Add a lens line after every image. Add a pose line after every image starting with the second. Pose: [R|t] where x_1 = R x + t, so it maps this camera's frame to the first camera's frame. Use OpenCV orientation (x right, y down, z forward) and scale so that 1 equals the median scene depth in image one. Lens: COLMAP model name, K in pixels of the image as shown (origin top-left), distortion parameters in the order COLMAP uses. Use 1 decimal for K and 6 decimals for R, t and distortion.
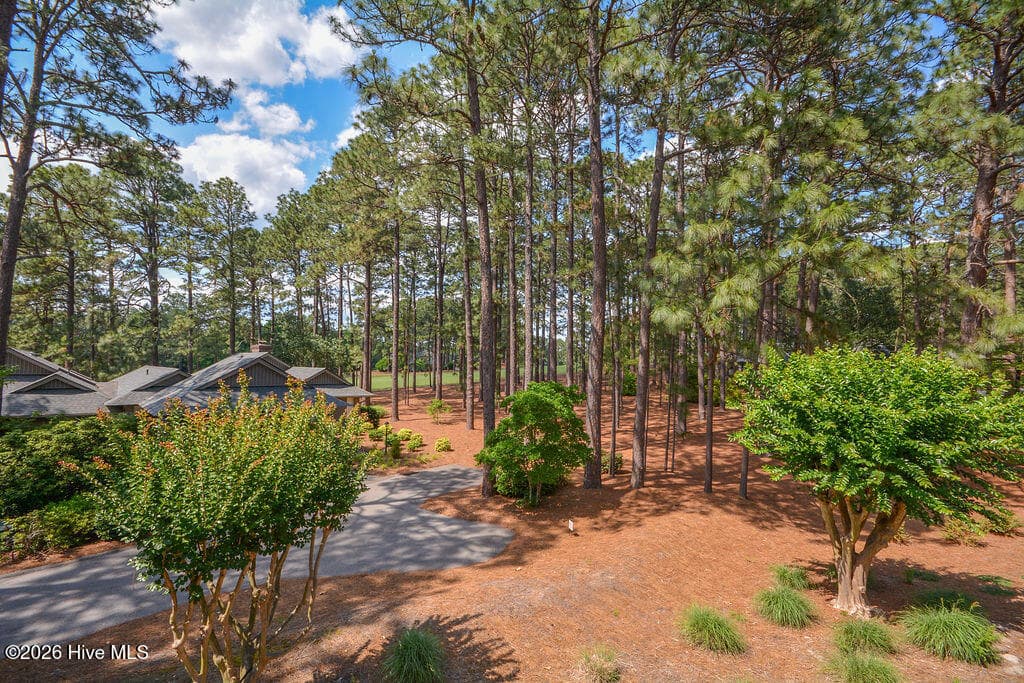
lens RADIAL K [[452.3, 0, 511.5], [0, 452.3, 340.1], [0, 0, 1]] dist [0.005217, -0.007971]
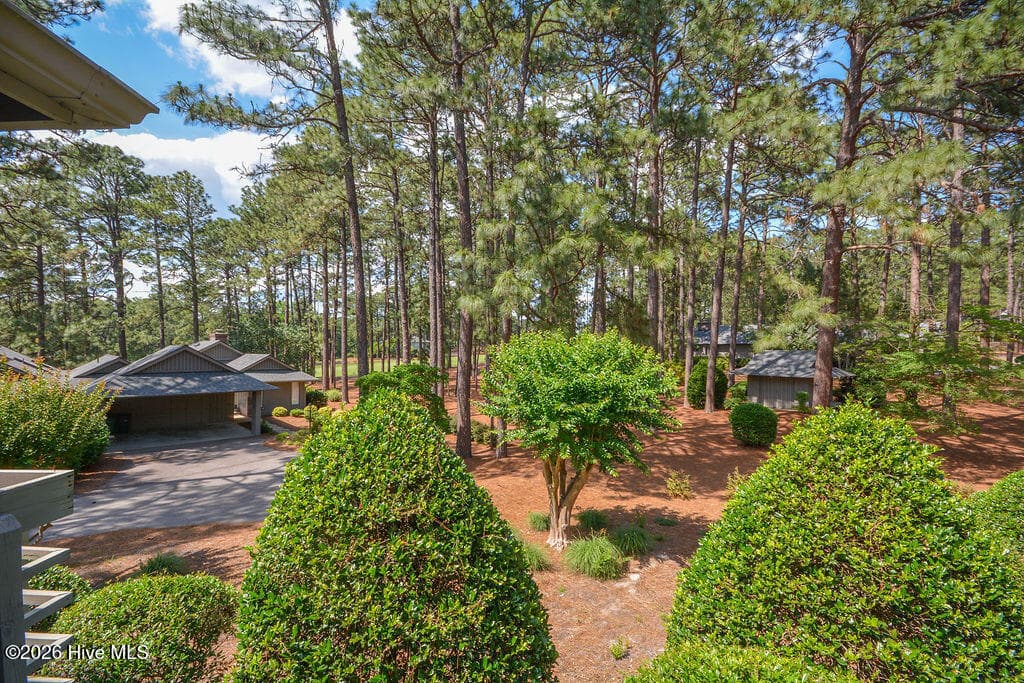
lens RADIAL K [[452.3, 0, 511.5], [0, 452.3, 343.6], [0, 0, 1]] dist [0.005217, -0.007971]
pose [[0.999911, -0.011507, -0.006779, 0.312320], [0.011758, 0.999199, 0.038245, 0.004633], [0.006333, -0.038322, 0.999245, -0.097041]]
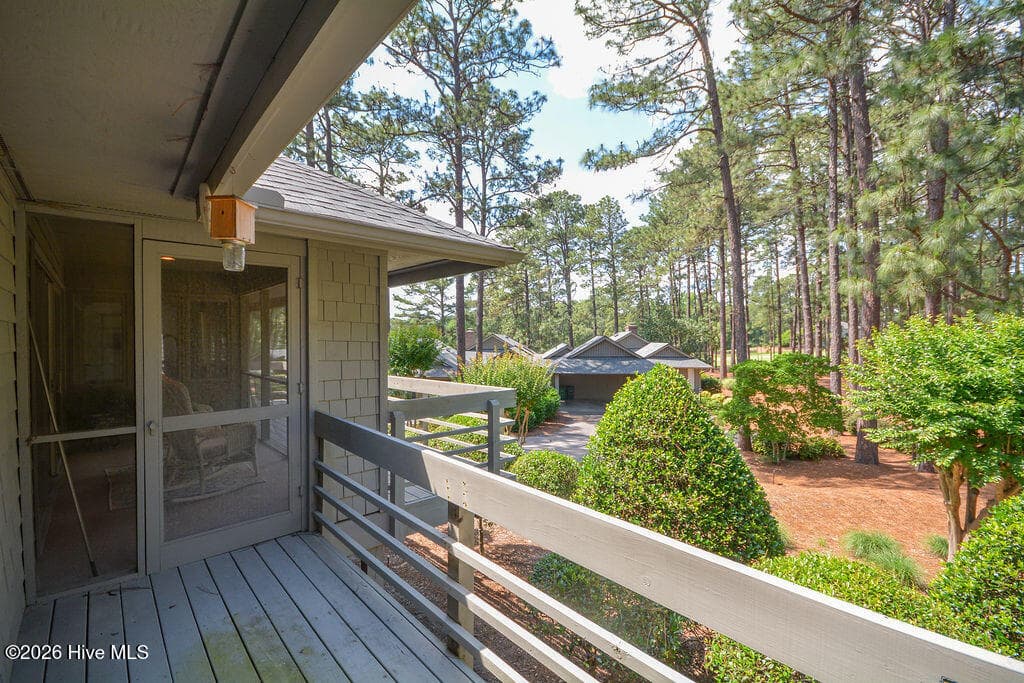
lens RADIAL K [[452.3, 0, 510.1], [0, 452.3, 342.0], [0, 0, 1]] dist [0.005217, -0.007971]
pose [[0.653639, -0.012177, -0.756709, 0.415677], [0.052664, 0.998179, 0.029428, 0.002572], [0.754972, -0.059087, 0.653090, -0.172530]]
